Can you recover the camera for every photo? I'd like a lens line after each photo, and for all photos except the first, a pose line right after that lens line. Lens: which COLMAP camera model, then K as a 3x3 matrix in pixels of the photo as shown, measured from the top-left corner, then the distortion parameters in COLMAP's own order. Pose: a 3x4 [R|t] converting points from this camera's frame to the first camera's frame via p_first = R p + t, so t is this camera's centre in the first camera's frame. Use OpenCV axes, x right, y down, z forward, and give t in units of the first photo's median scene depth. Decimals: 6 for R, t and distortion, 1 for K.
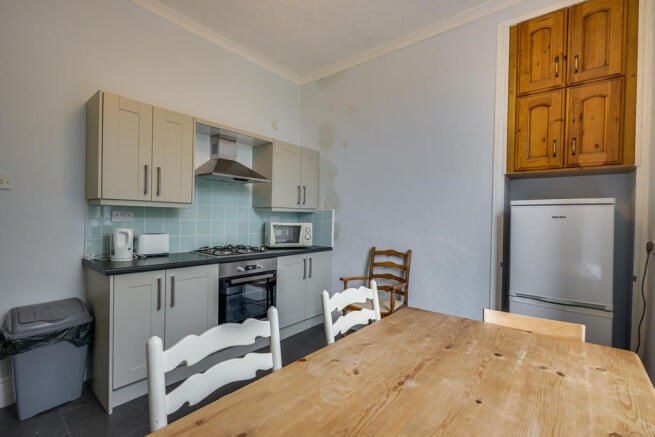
lens RADIAL K [[295.4, 0, 326.0], [0, 295.4, 220.6], [0, 0, 1]] dist [-0.012028, 0.001747]
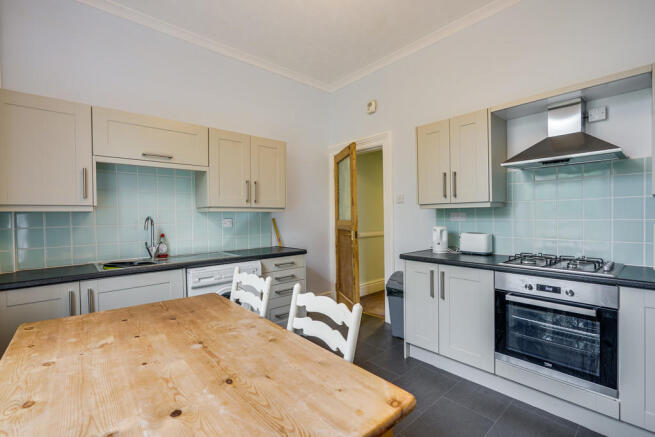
lens RADIAL K [[295.4, 0, 326.1], [0, 295.4, 215.4], [0, 0, 1]] dist [-0.012028, 0.001747]
pose [[-0.166681, -0.022774, -0.985748, 0.643405], [0.003156, 0.999716, -0.023631, 0.006236], [0.986006, -0.007050, -0.166561, 0.776216]]
